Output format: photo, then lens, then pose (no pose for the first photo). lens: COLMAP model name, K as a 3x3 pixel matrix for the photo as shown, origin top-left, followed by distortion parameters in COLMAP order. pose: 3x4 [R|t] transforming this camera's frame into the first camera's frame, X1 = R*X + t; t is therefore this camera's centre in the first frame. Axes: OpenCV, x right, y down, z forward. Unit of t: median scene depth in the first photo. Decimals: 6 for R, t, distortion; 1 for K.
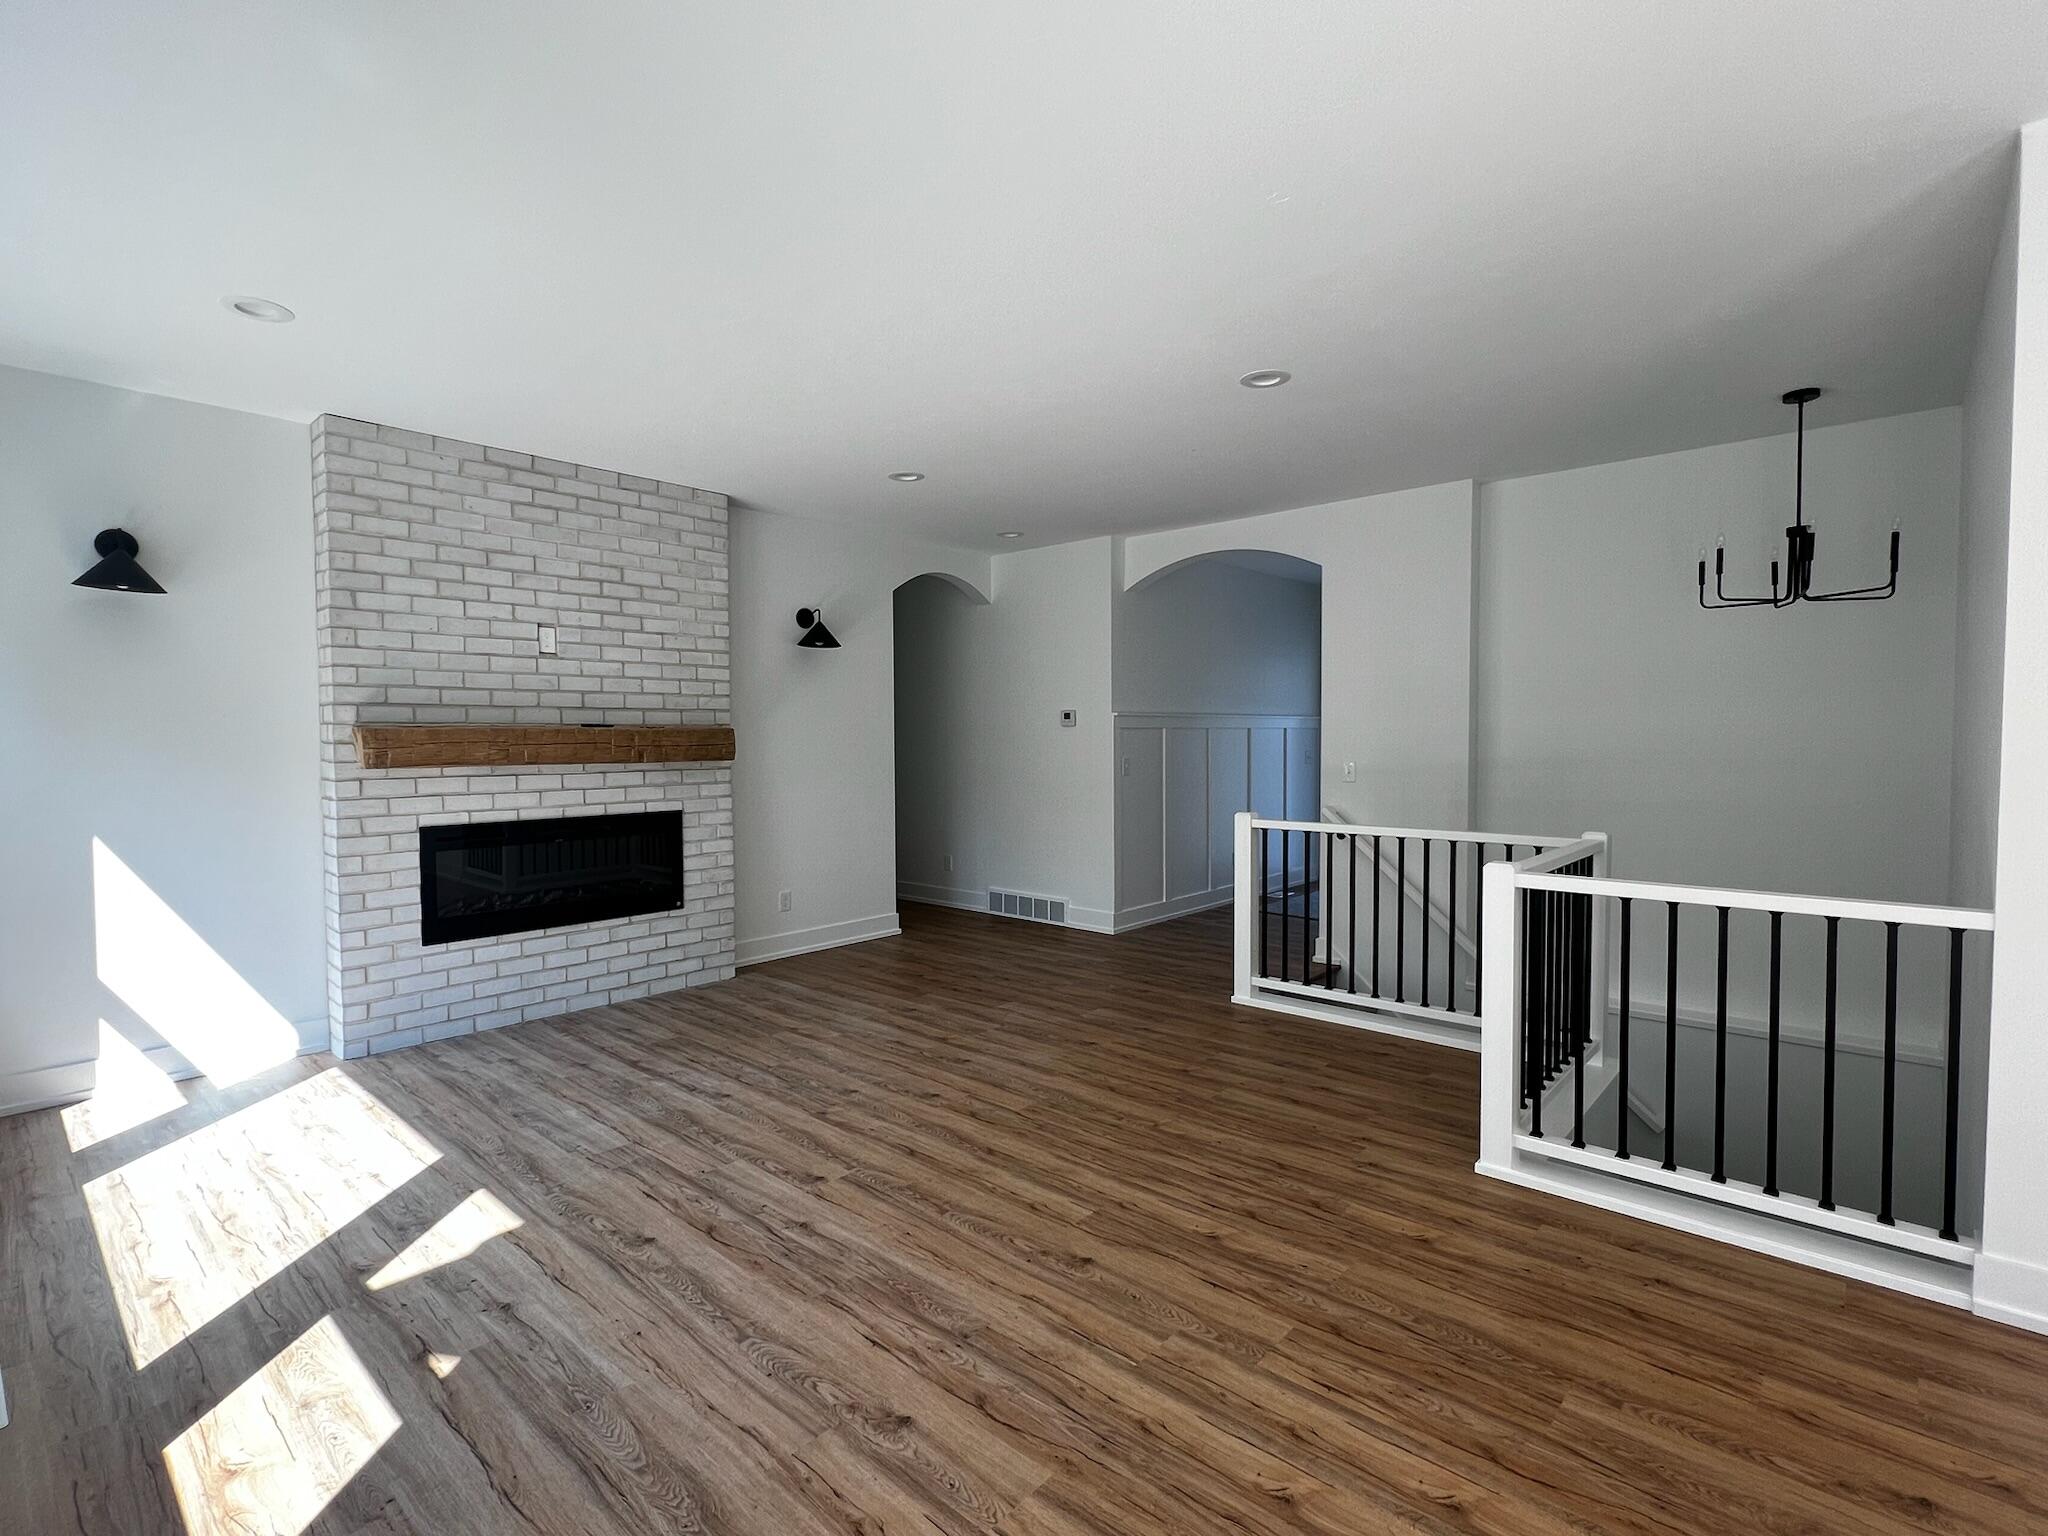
lens RADIAL K [[967.7, 0, 1017.7], [0, 967.7, 771.9], [0, 0, 1]] dist [-0.008163, 0.002848]
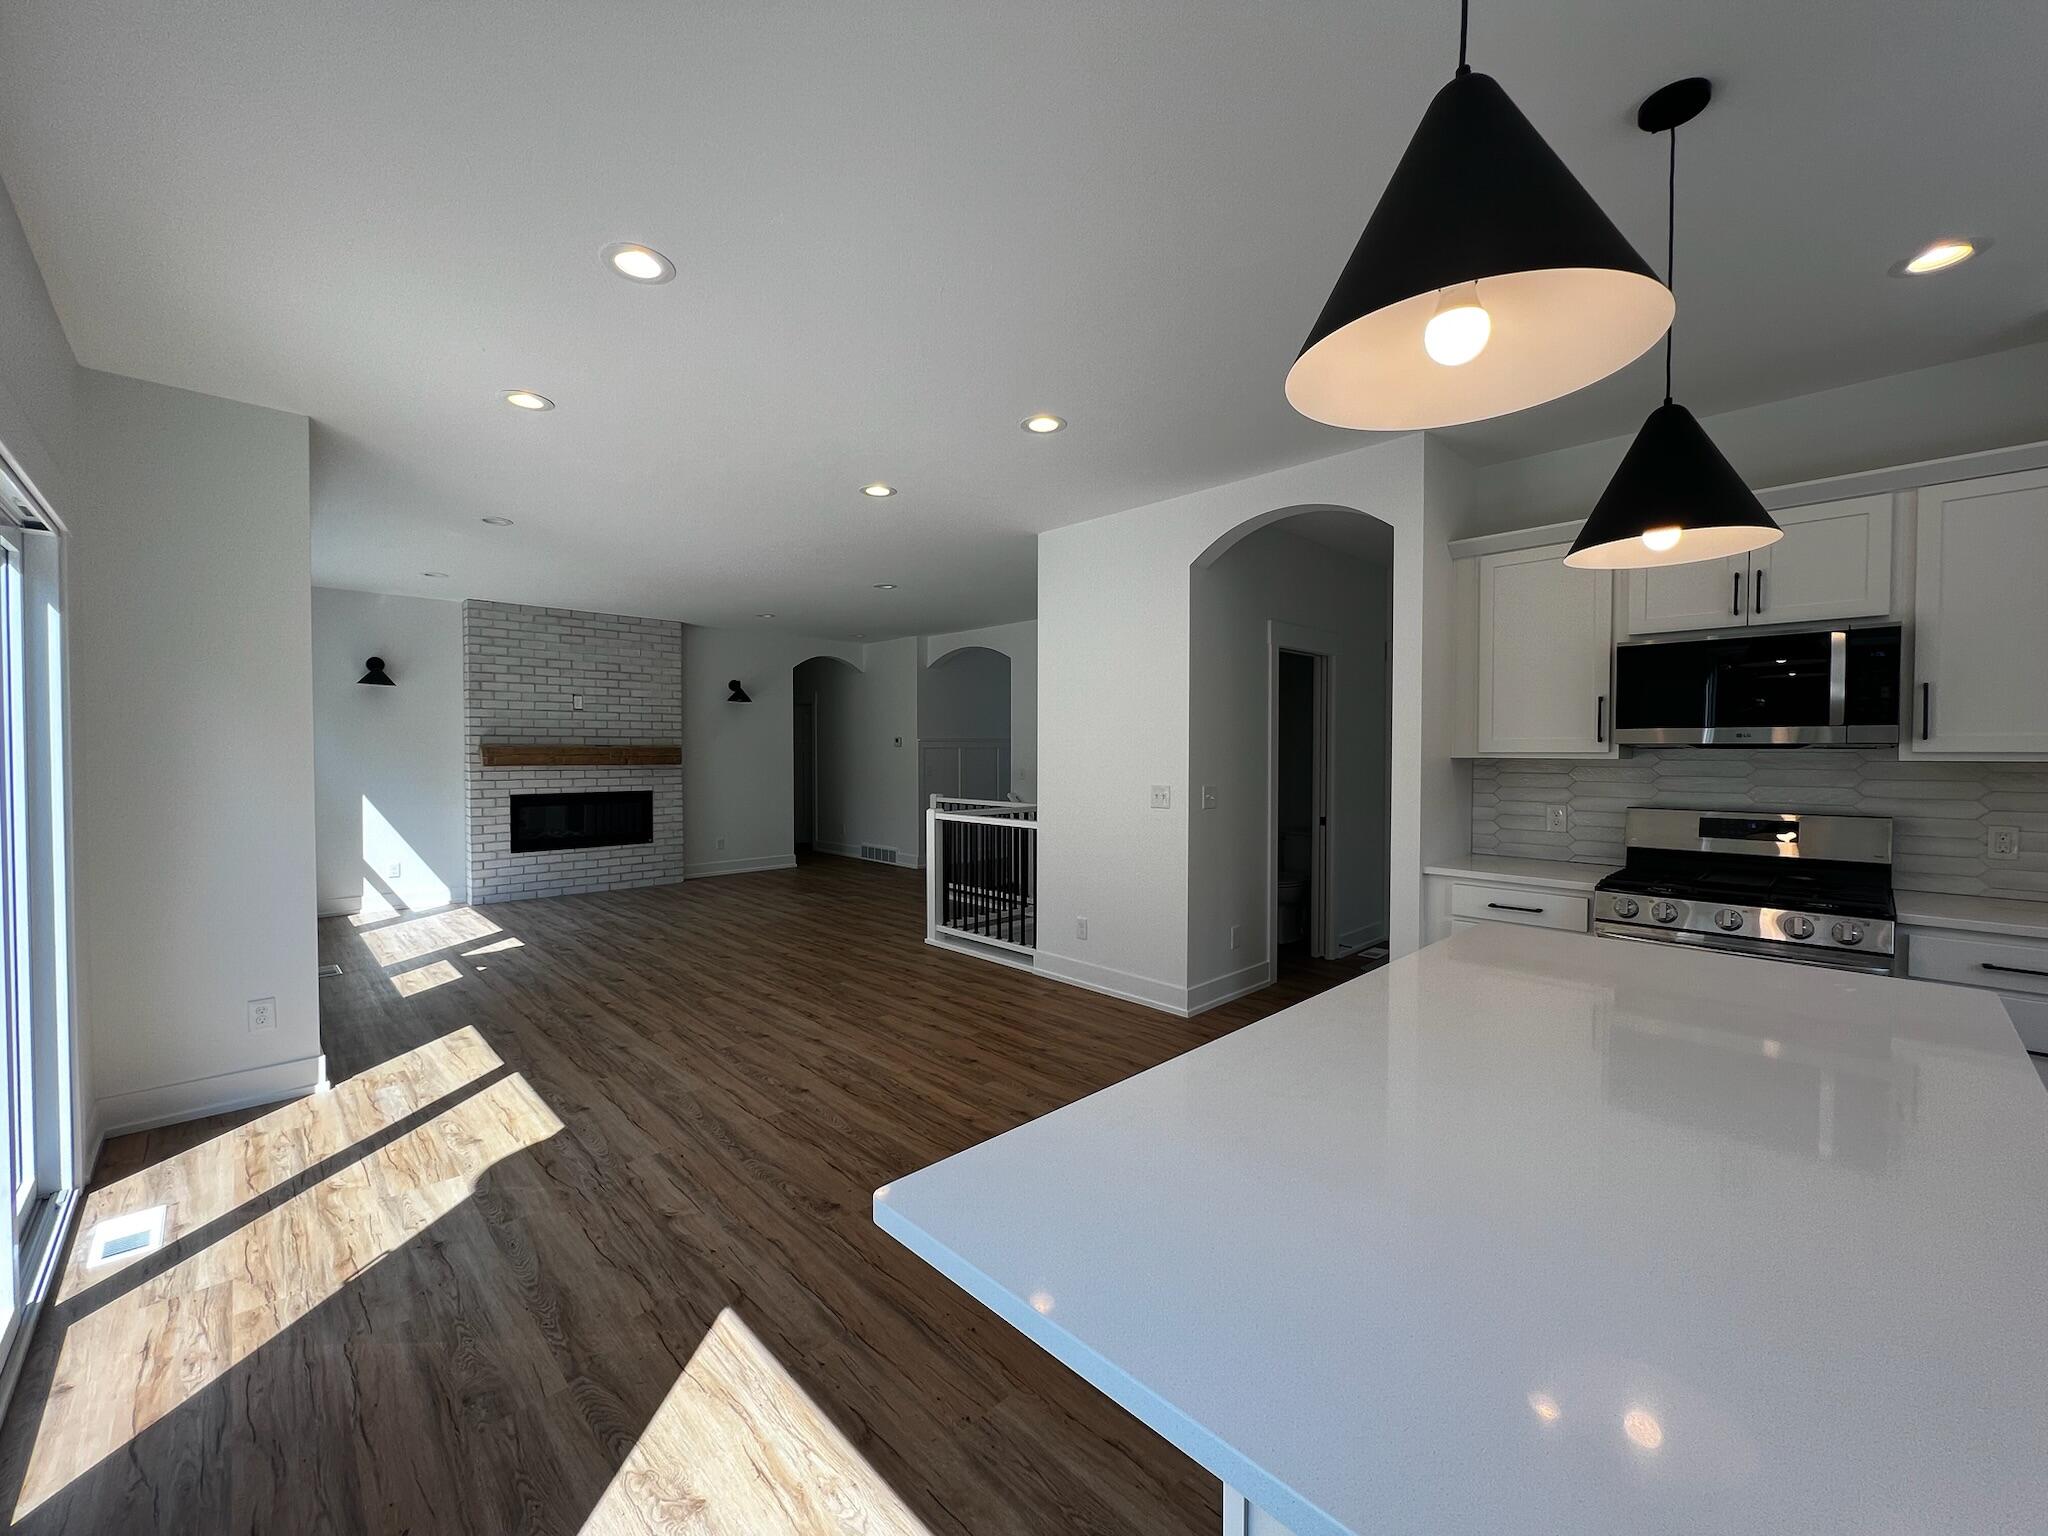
lens RADIAL K [[816.2, 0, 1014.3], [0, 816.2, 769.4], [0, 0, 1]] dist [-0.001330, 0.000367]
pose [[0.997289, 0.008117, -0.073137, 0.673548], [-0.009153, 0.999862, -0.013832, 0.019888], [0.073015, 0.014464, 0.997226, -0.765271]]
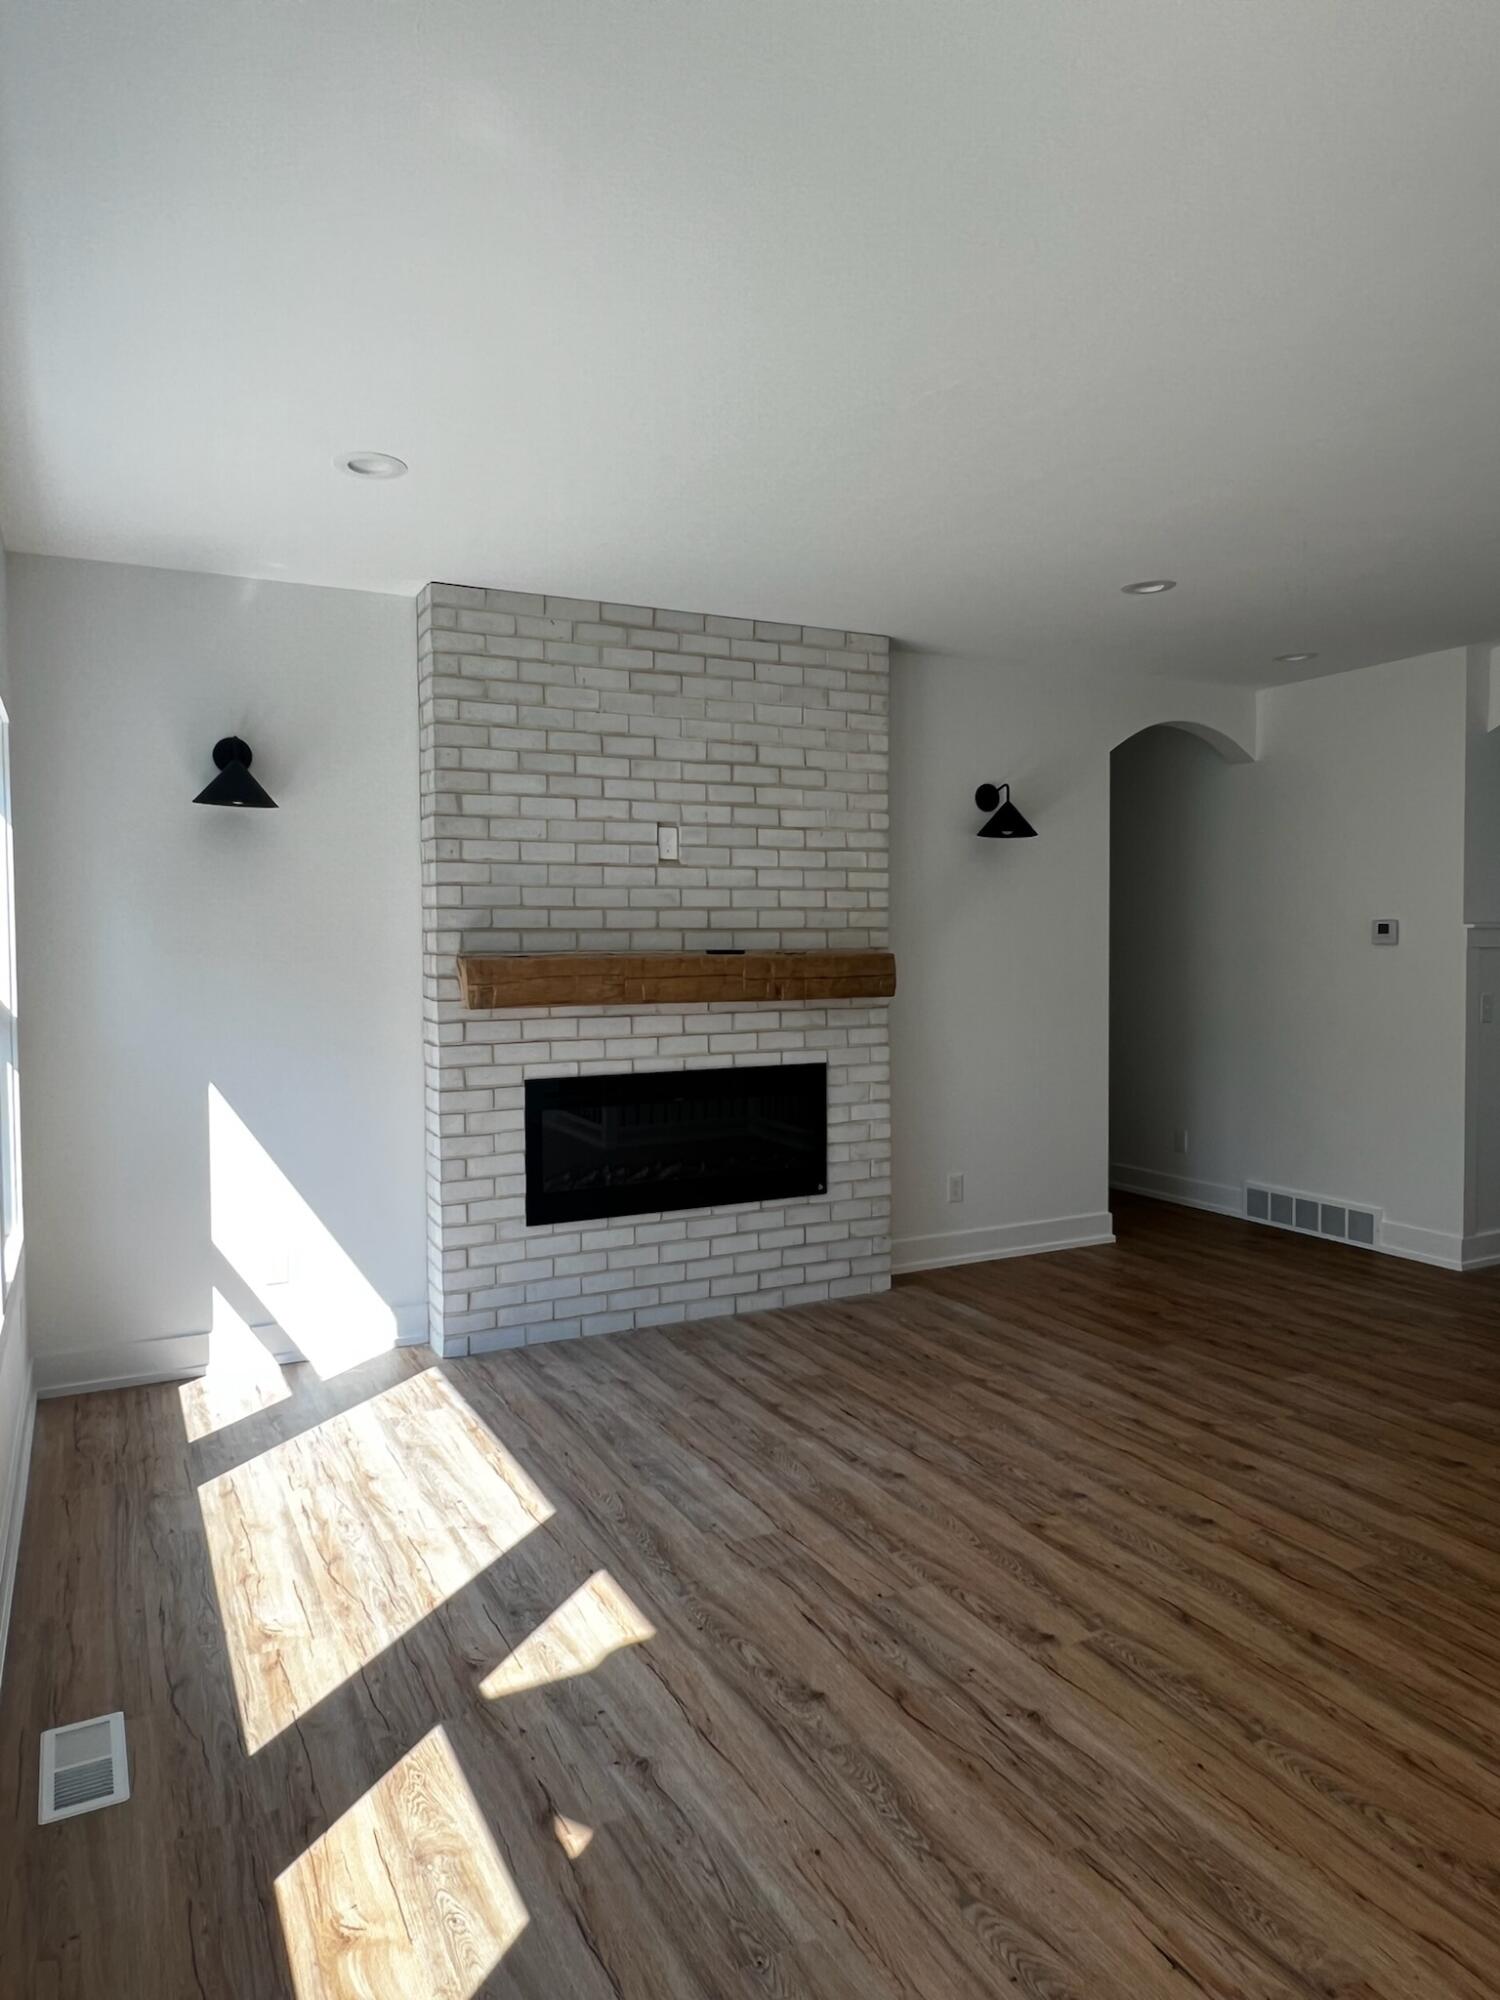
lens RADIAL K [[1287.8, 0, 741.3], [0, 1287.8, 992.4], [0, 0, 1]] dist [-0.000422, -0.004578]
pose [[0.931702, 0.011157, -0.363052, -0.067109], [-0.010006, 0.999937, 0.005049, -0.027805], [0.363086, -0.001072, 0.931755, 0.065863]]
